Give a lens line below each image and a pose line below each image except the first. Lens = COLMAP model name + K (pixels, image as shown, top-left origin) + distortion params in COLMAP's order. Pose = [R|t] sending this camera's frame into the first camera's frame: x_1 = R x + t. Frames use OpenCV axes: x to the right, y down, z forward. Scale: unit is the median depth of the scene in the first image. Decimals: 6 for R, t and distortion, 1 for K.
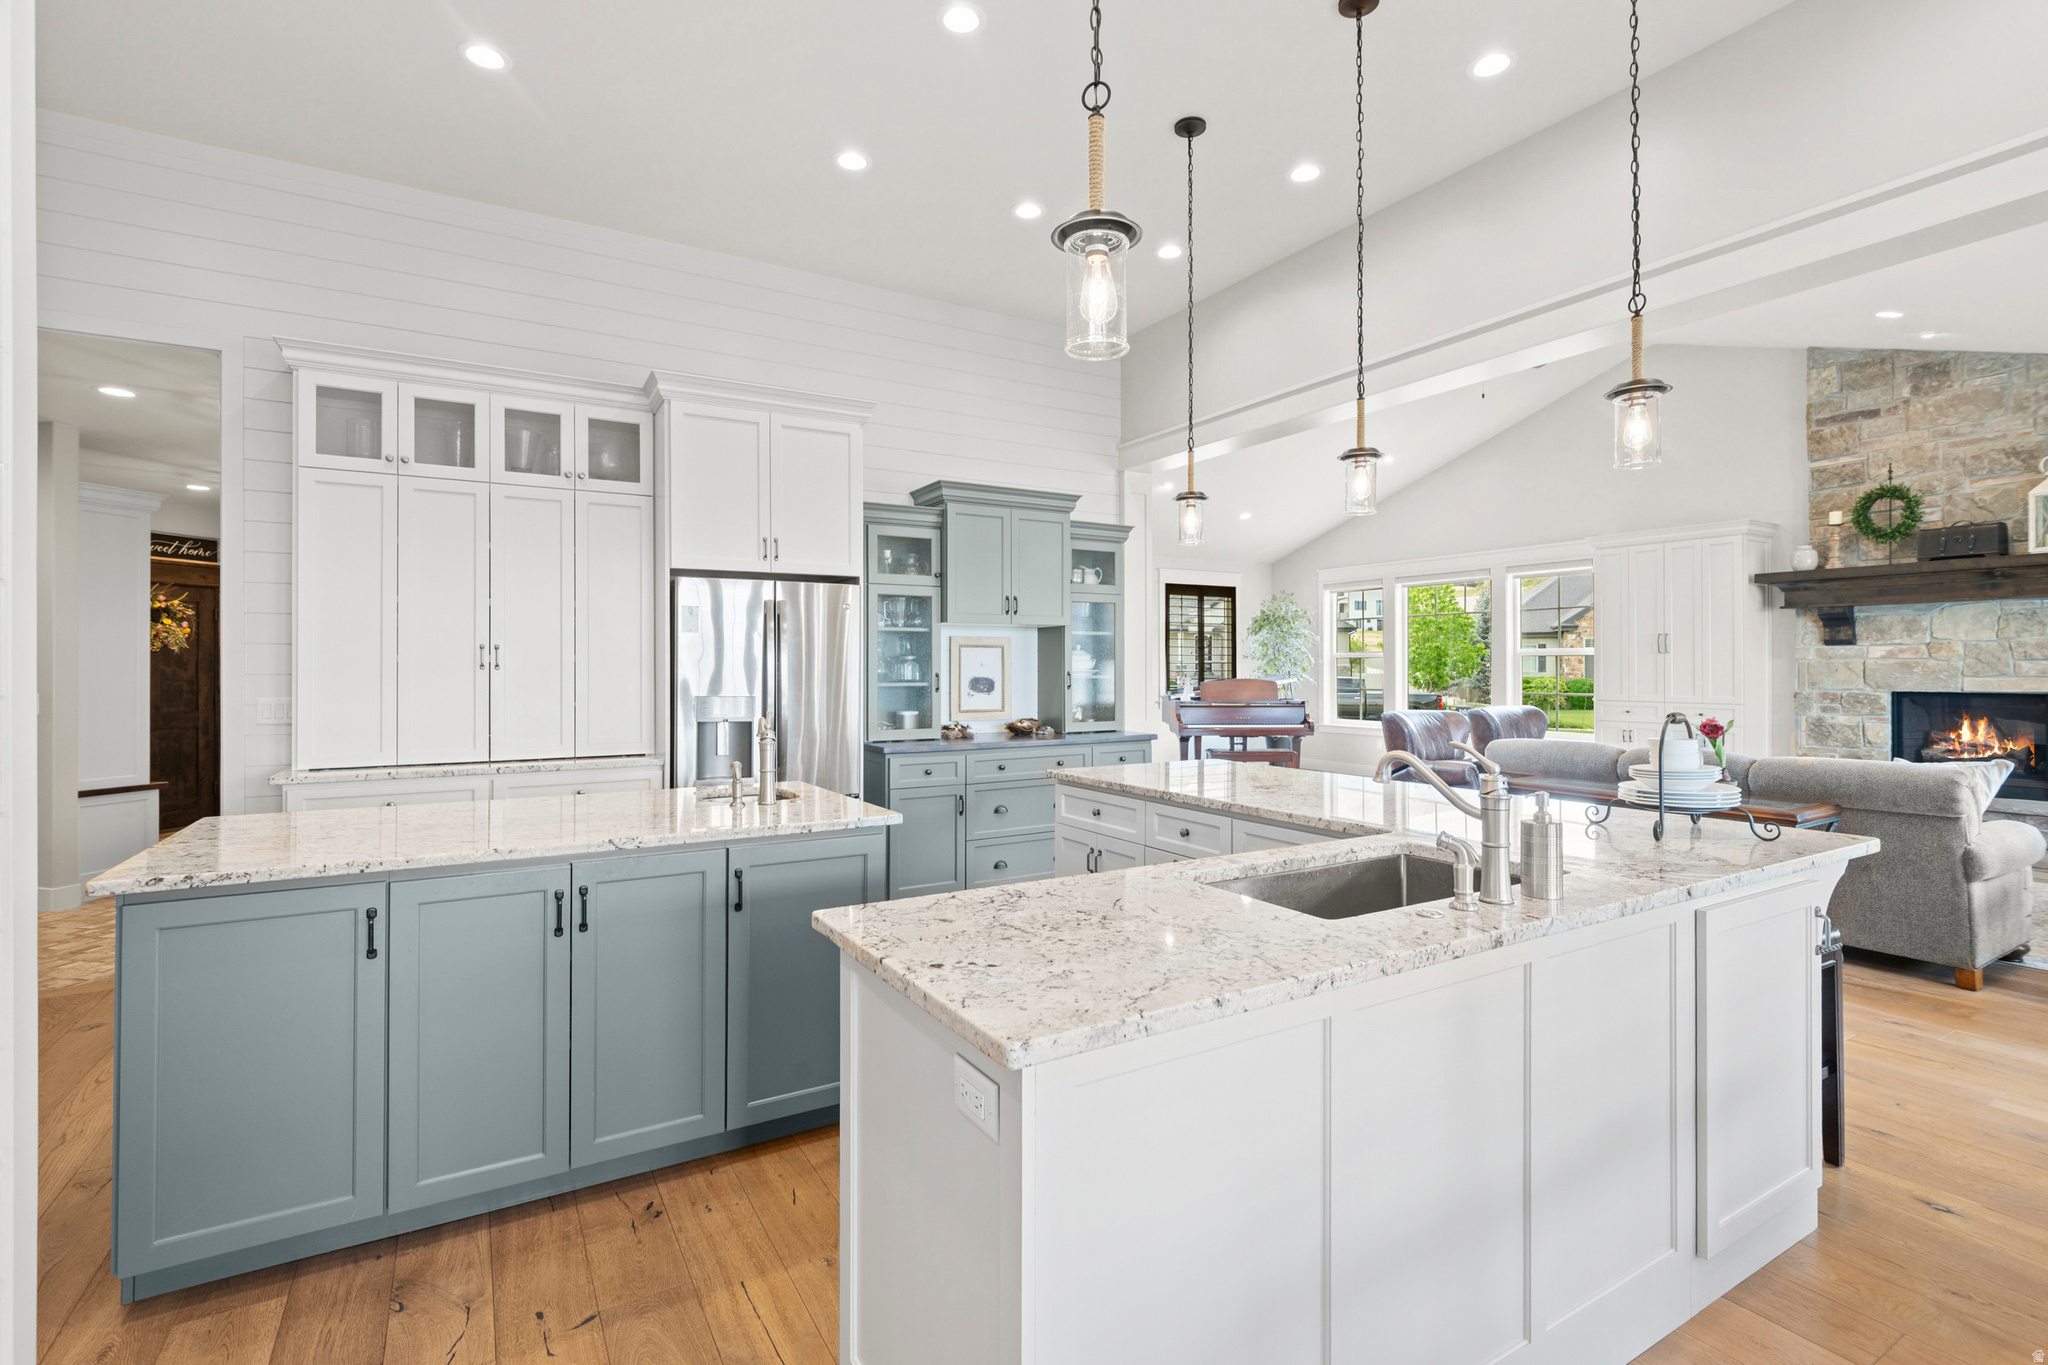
lens RADIAL K [[941.3, 0, 1025.8], [0, 941.3, 677.0], [0, 0, 1]] dist [-0.000095, -0.001033]
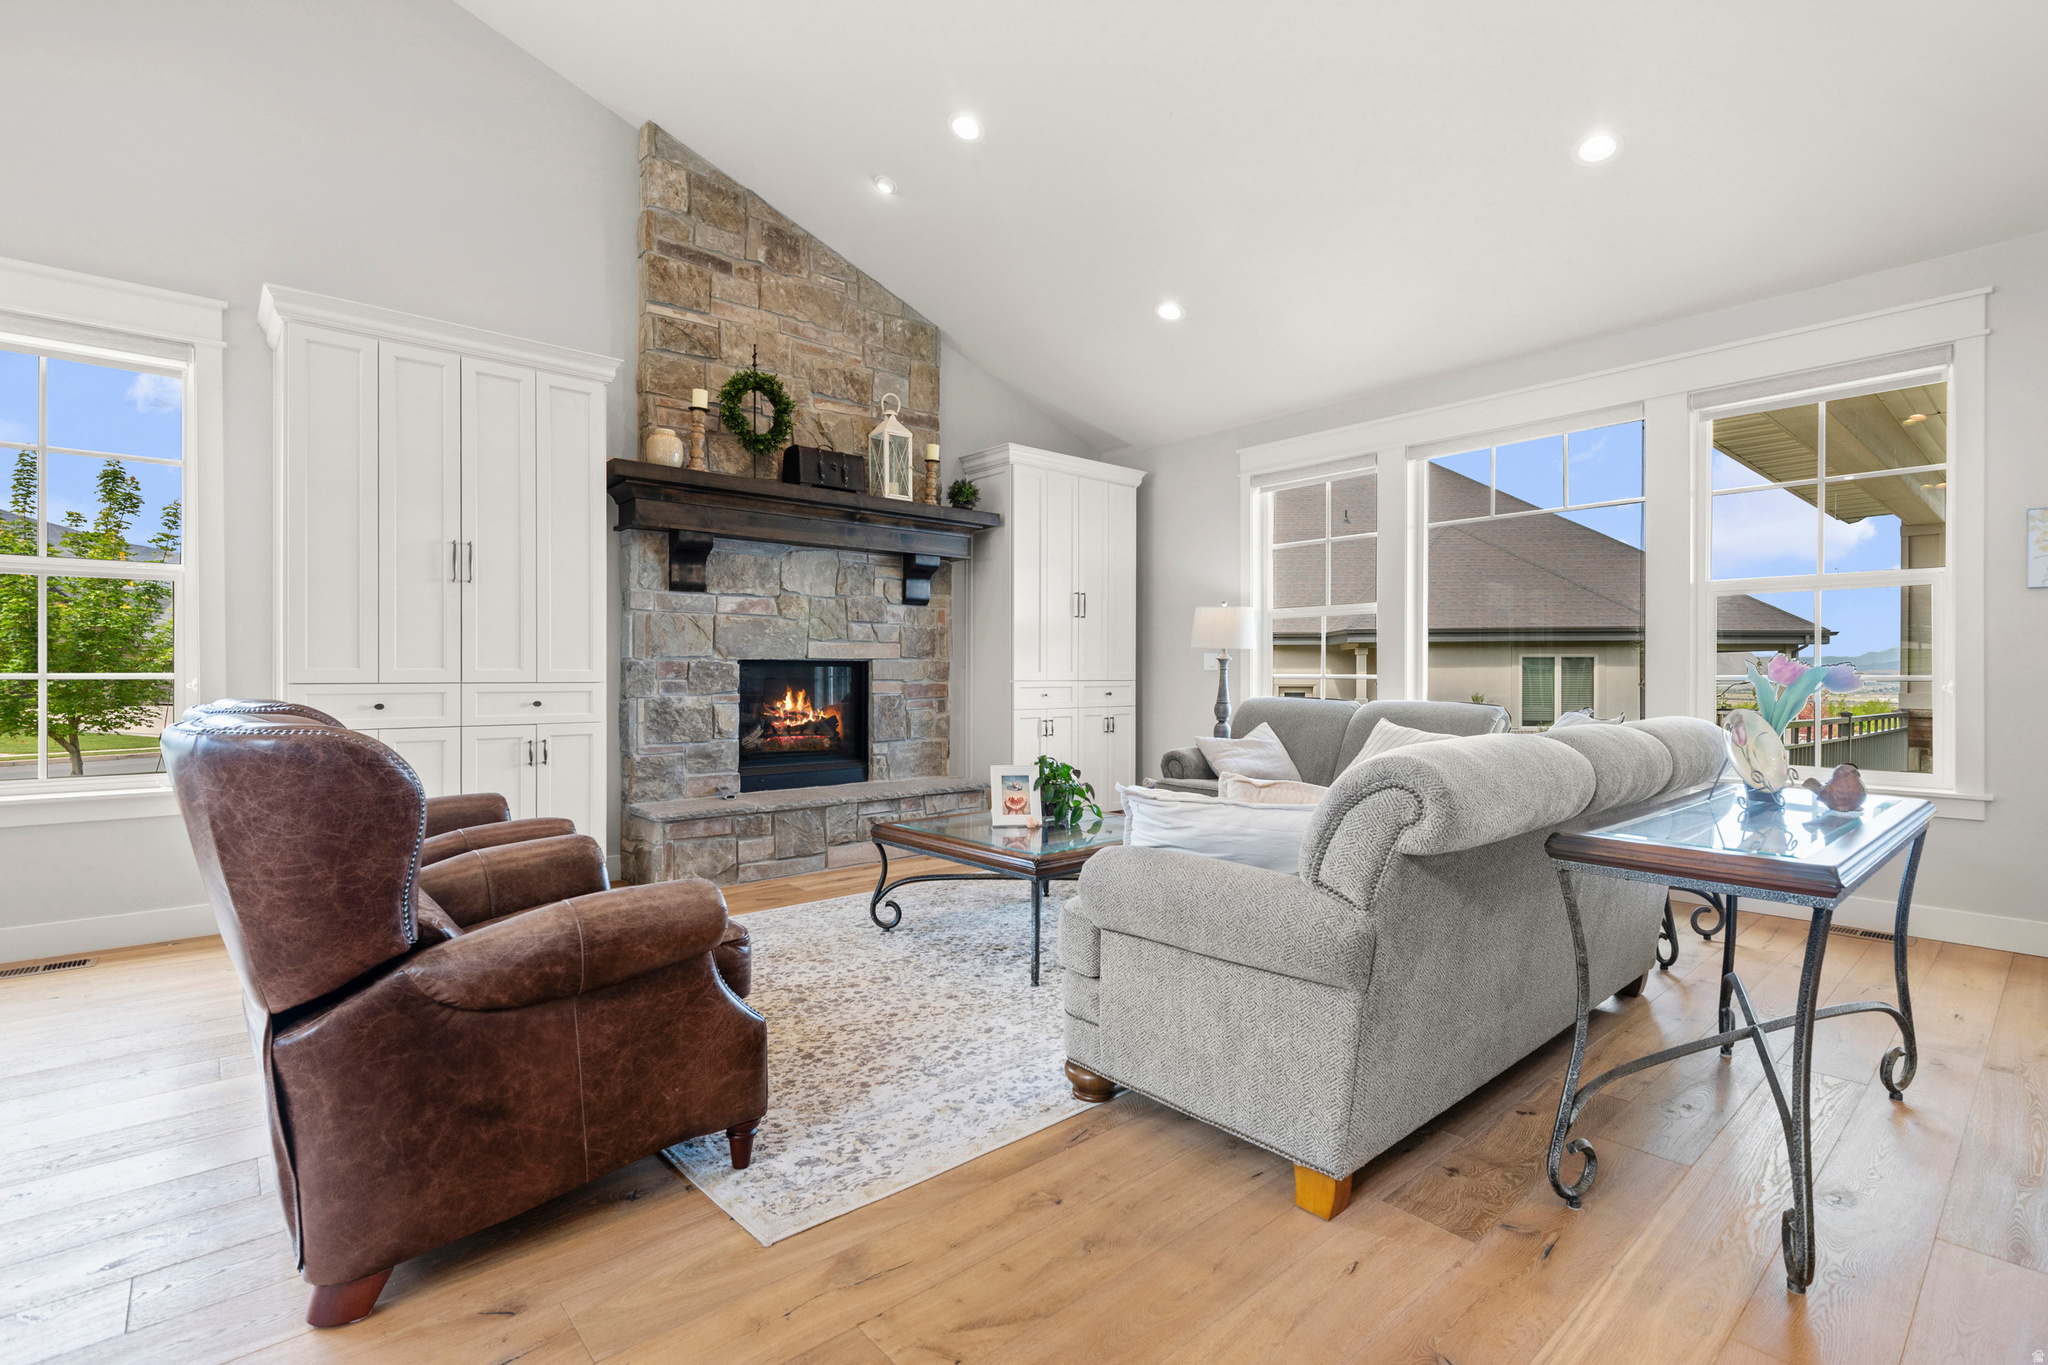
lens RADIAL K [[935.8, 0, 1017.3], [0, 935.8, 679.3], [0, 0, 1]] dist [0.003976, -0.008470]
pose [[-0.176152, -0.000987, 0.984363, 0.168131], [0.010771, 0.999938, 0.002930, 0.030342], [-0.984304, 0.011119, -0.176130, 0.906008]]
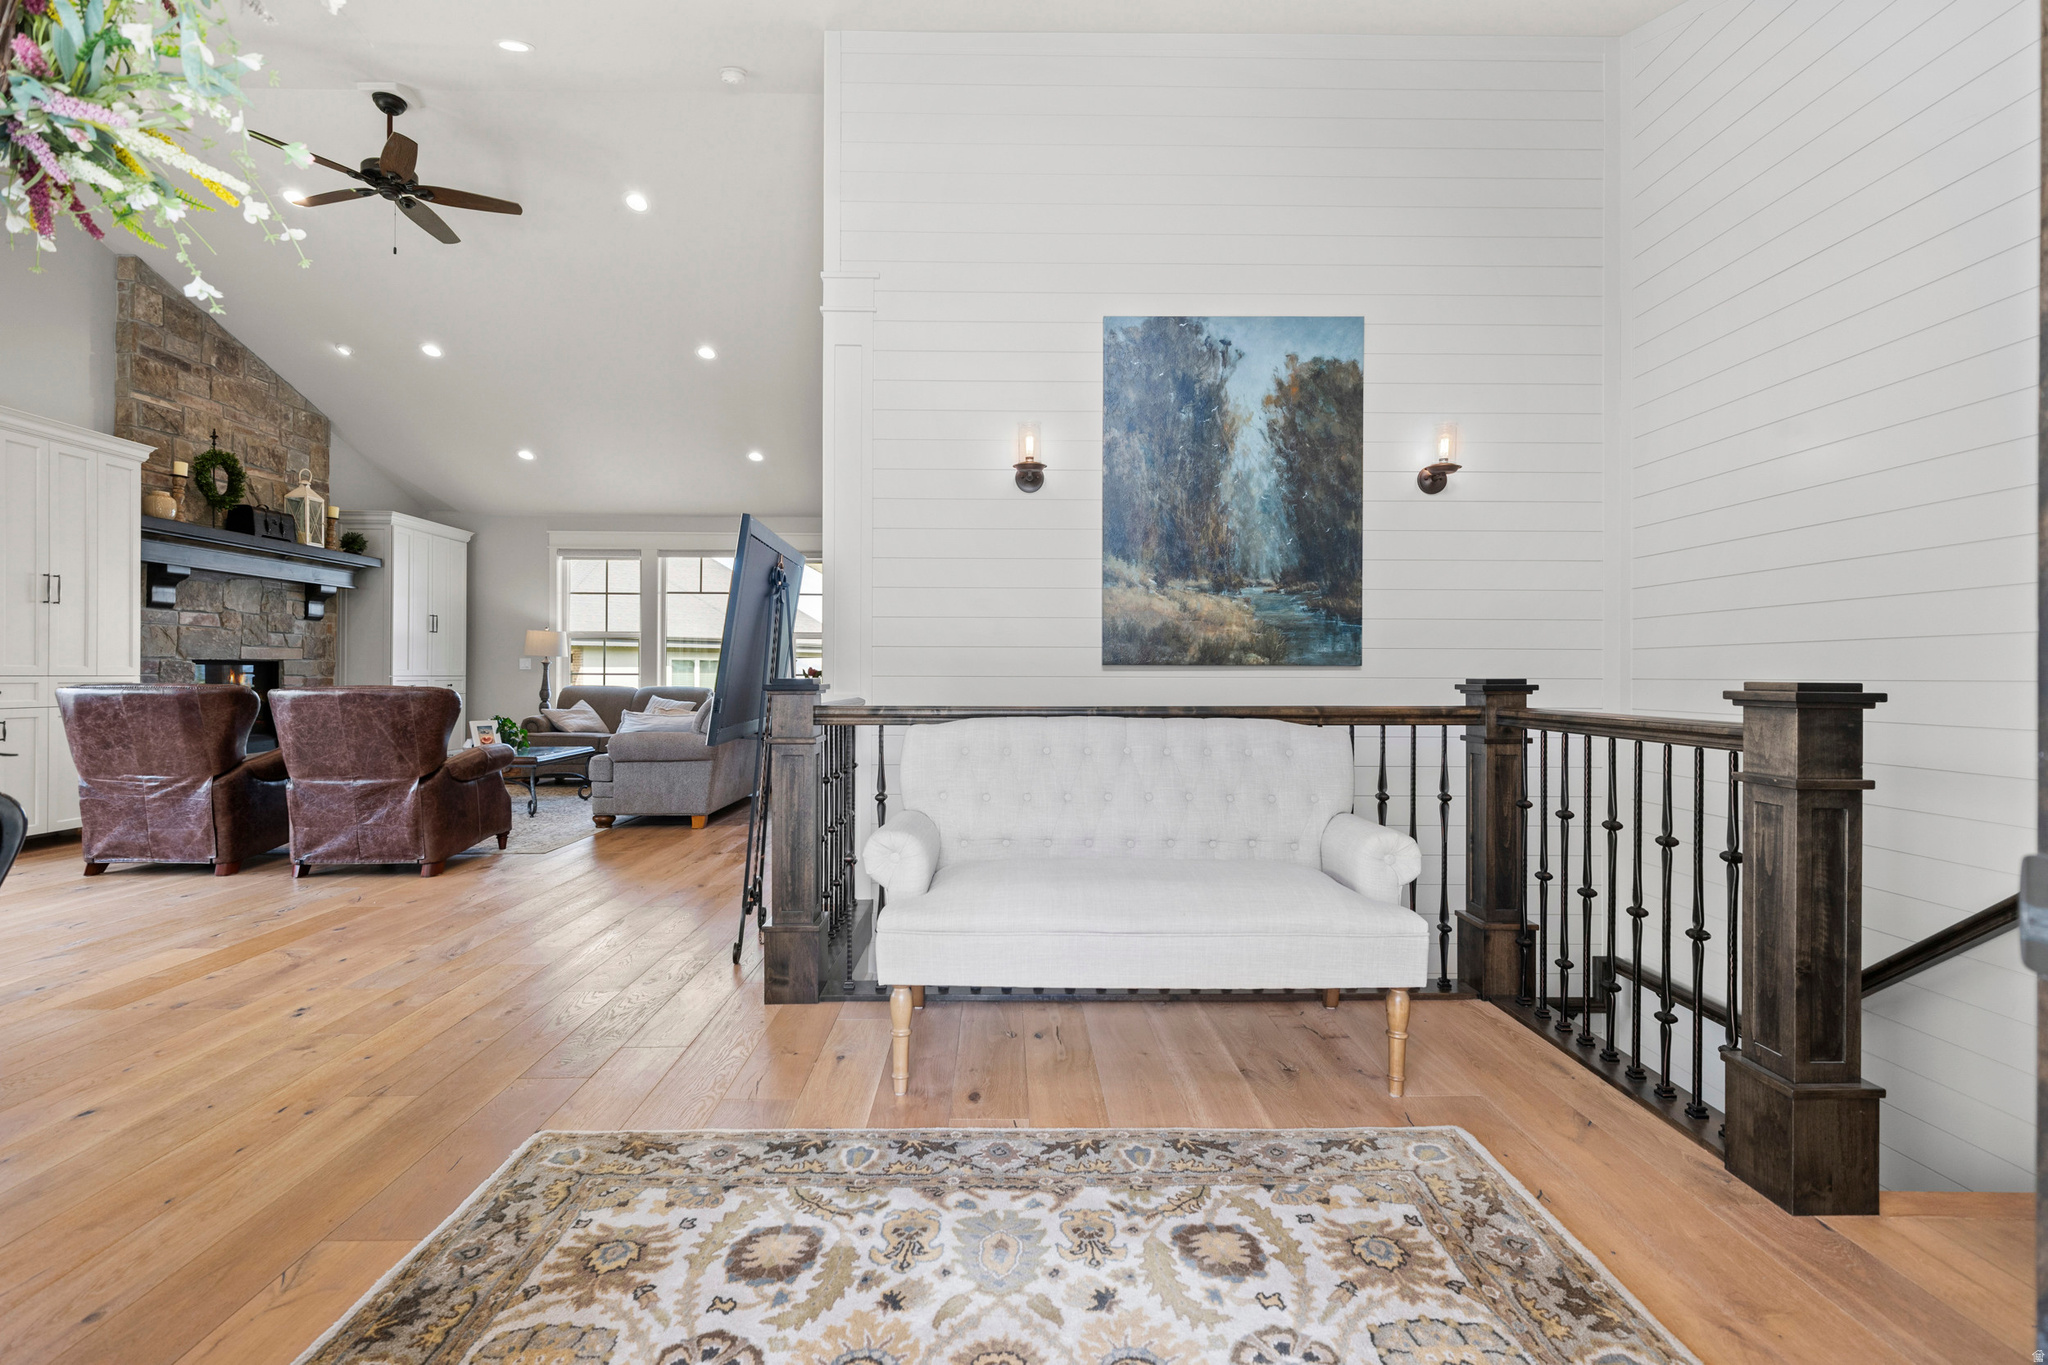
lens RADIAL K [[931.5, 0, 1021.9], [0, 931.5, 678.8], [0, 0, 1]] dist [-0.000790, 0.000362]
pose [[-0.868922, -0.001334, 0.494947, -0.297355], [0.005087, 0.999919, 0.011626, 0.028178], [-0.494923, 0.012620, -0.868845, 1.396430]]
